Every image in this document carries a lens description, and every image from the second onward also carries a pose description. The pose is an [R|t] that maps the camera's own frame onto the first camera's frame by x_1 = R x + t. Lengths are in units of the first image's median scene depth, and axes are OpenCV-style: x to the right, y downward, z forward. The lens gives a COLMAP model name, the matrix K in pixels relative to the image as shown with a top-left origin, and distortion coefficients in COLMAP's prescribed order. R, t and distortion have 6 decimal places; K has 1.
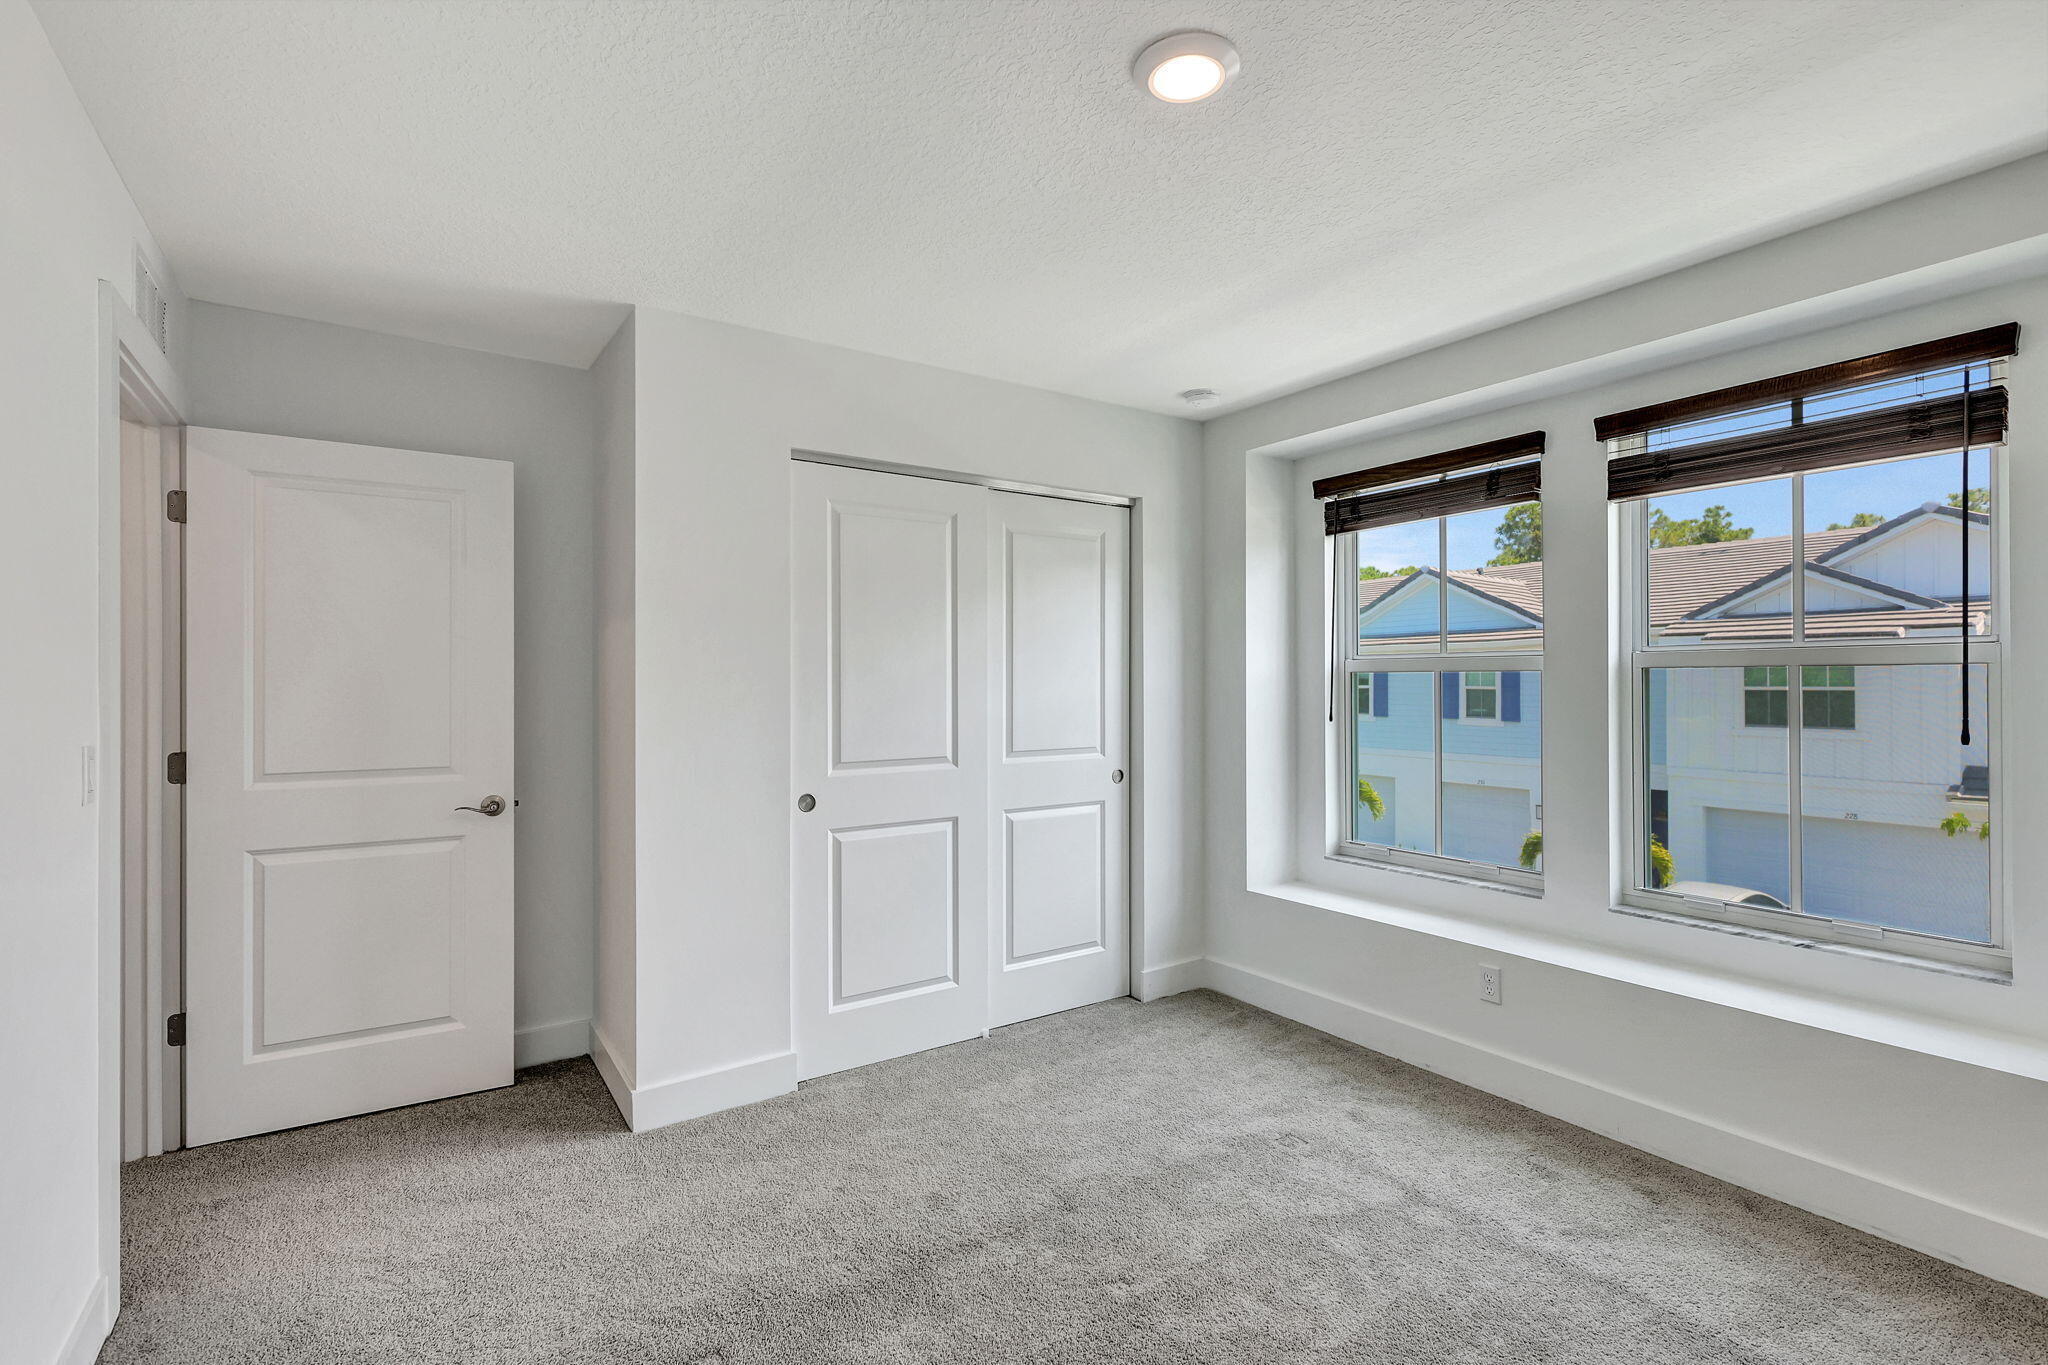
lens RADIAL K [[963.0, 0, 1016.2], [0, 963.0, 666.0], [0, 0, 1]] dist [-0.003157, 0.001650]
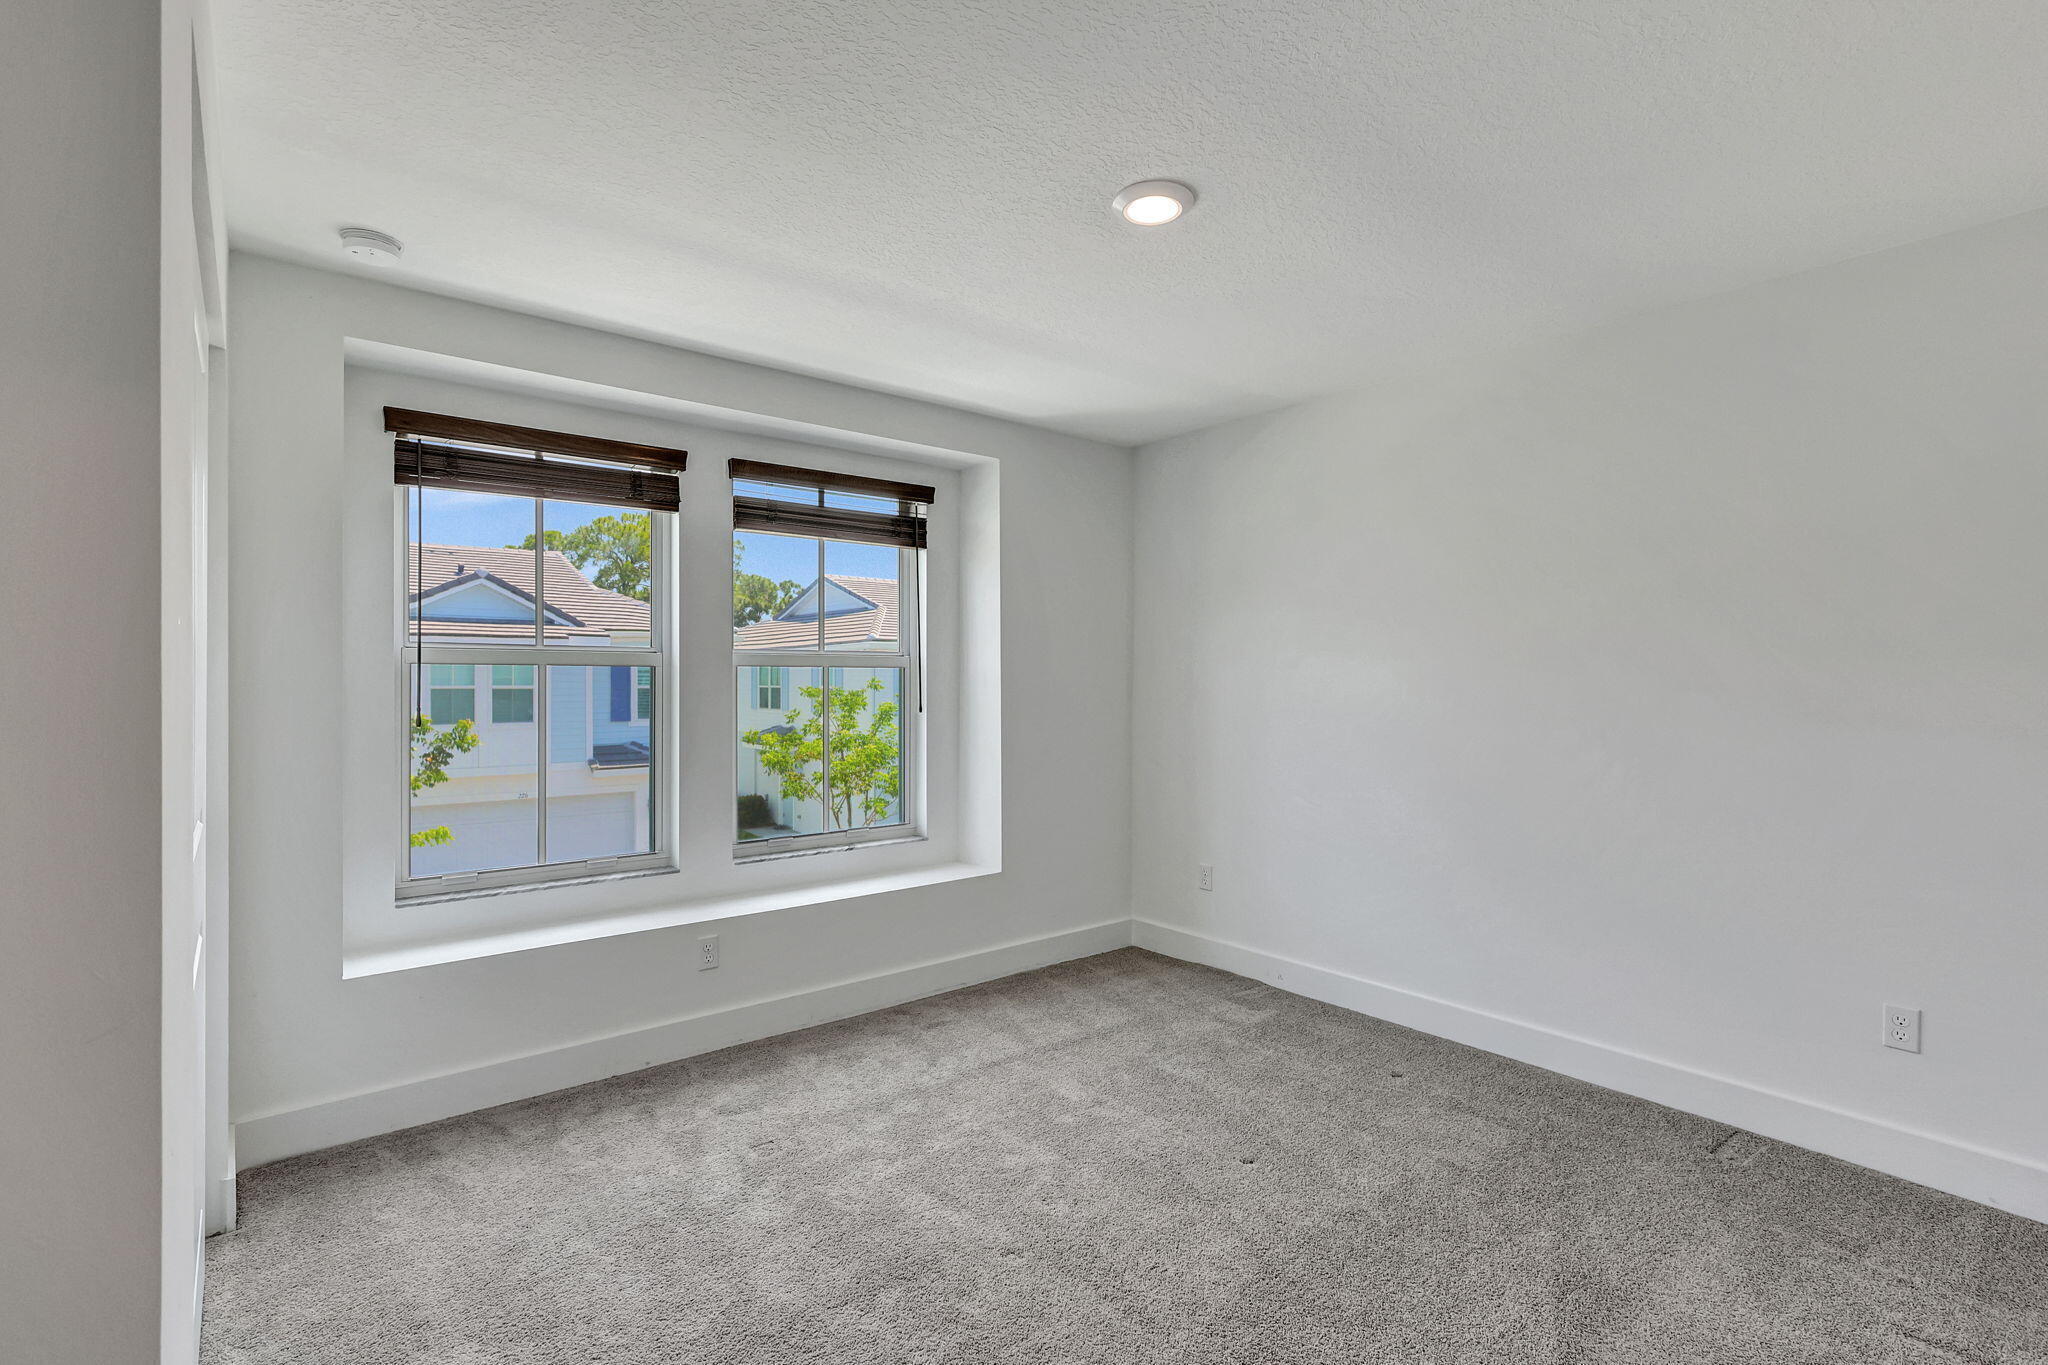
lens RADIAL K [[963.0, 0, 1020.8], [0, 963.0, 696.0], [0, 0, 1]] dist [-0.003157, 0.001650]
pose [[-0.110849, -0.012183, 0.993763, -0.603624], [-0.014968, 0.999832, 0.010588, 0.019221], [-0.993725, -0.013701, -0.111013, 0.736777]]
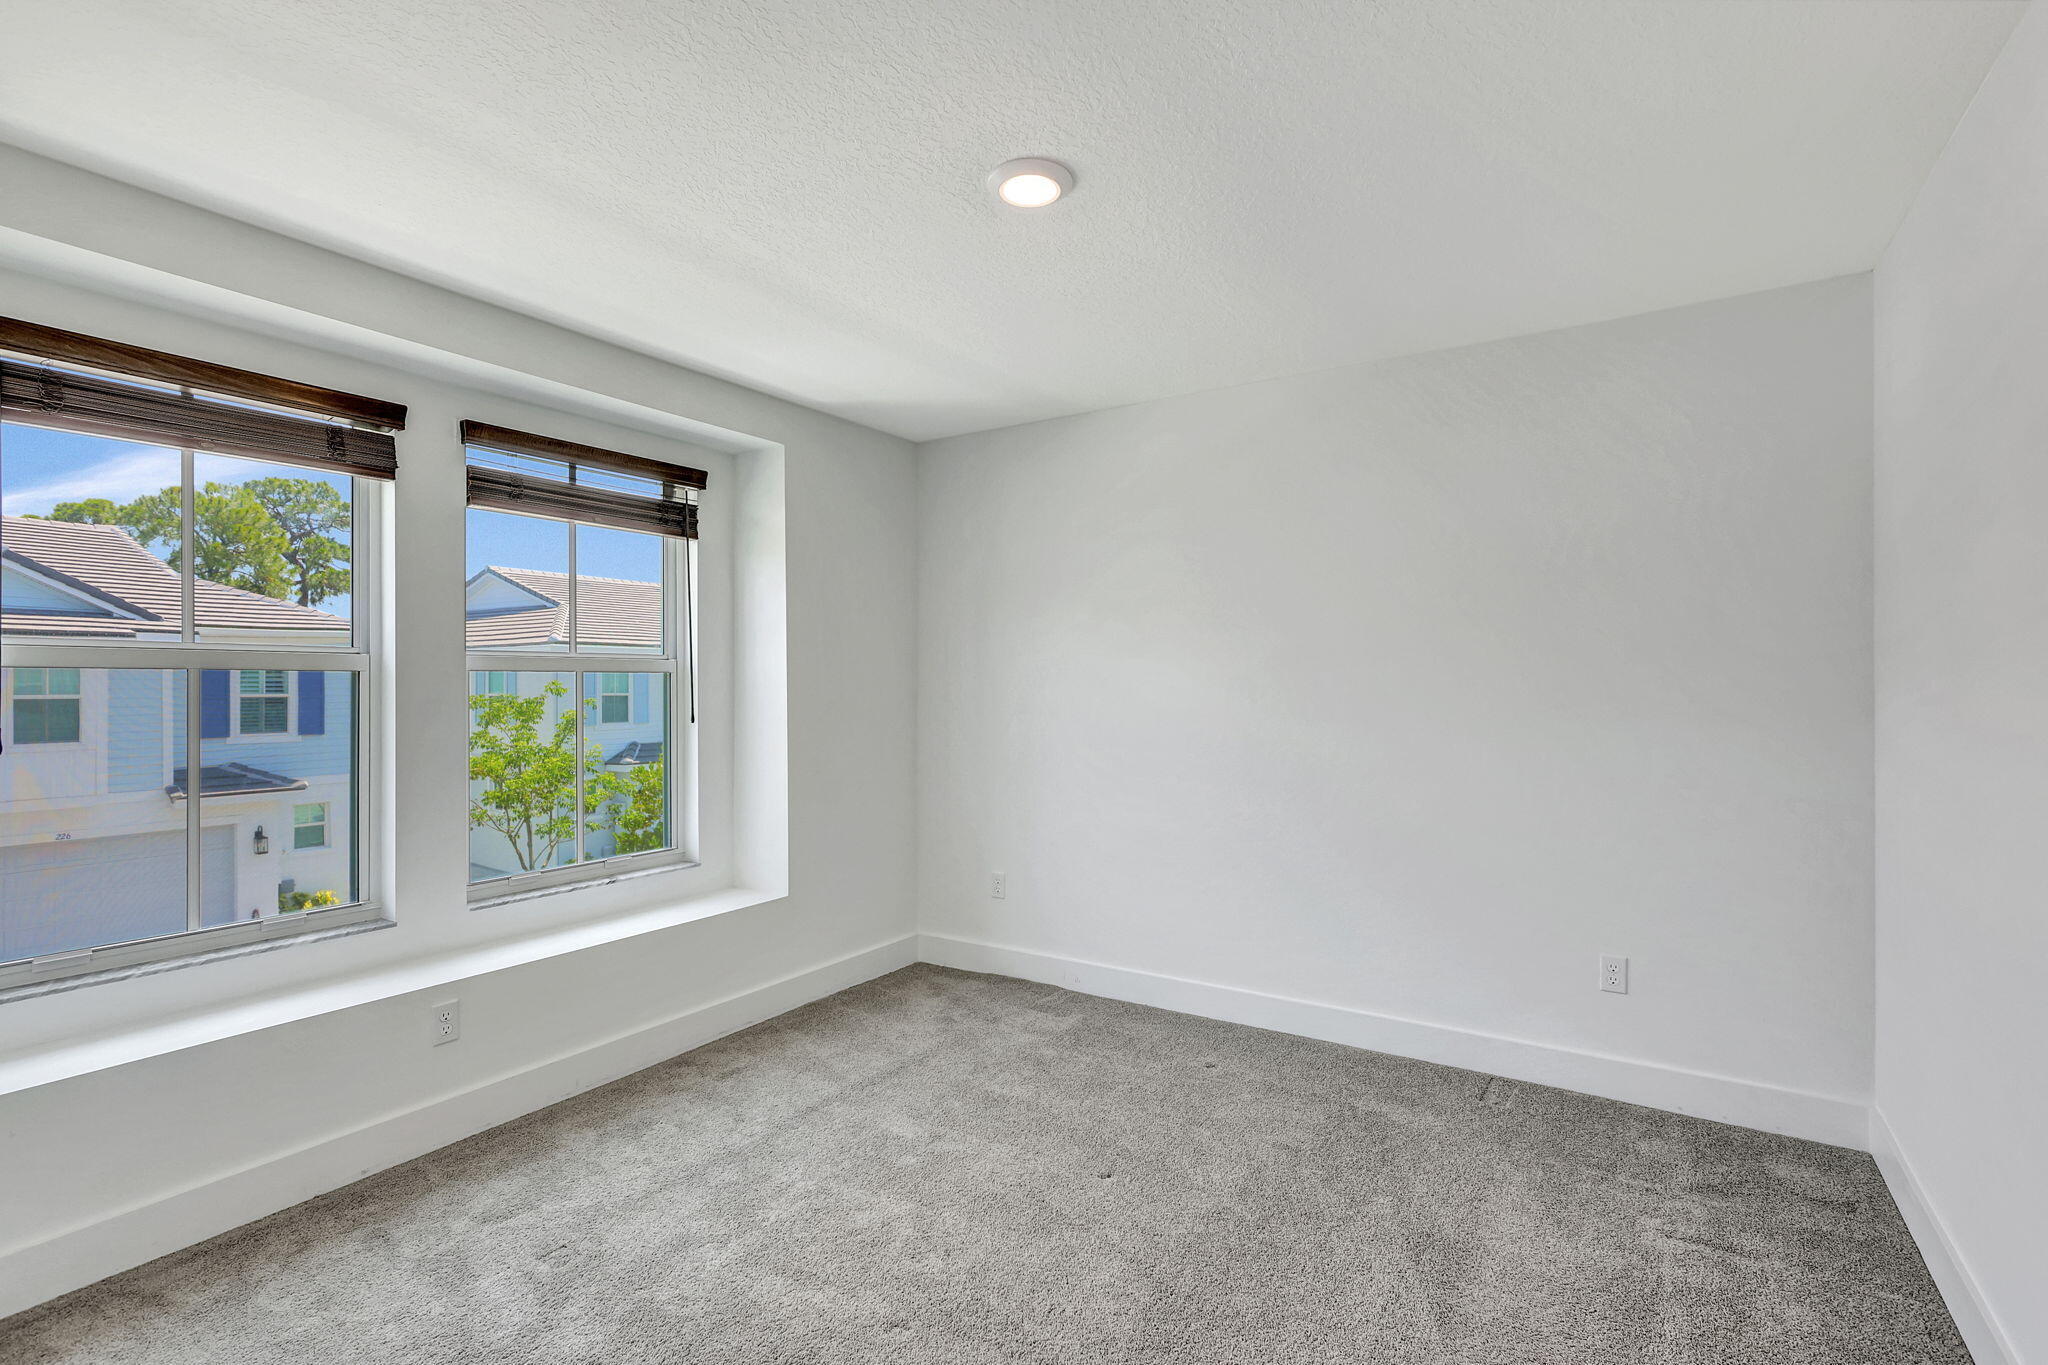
lens RADIAL K [[963.0, 0, 1035.6], [0, 963.0, 694.7], [0, 0, 1]] dist [-0.003157, 0.001650]
pose [[-0.421008, -0.004177, 0.907047, -0.519127], [-0.008938, 0.999960, 0.000456, 0.019454], [-0.907013, -0.007915, -0.421028, 0.842025]]
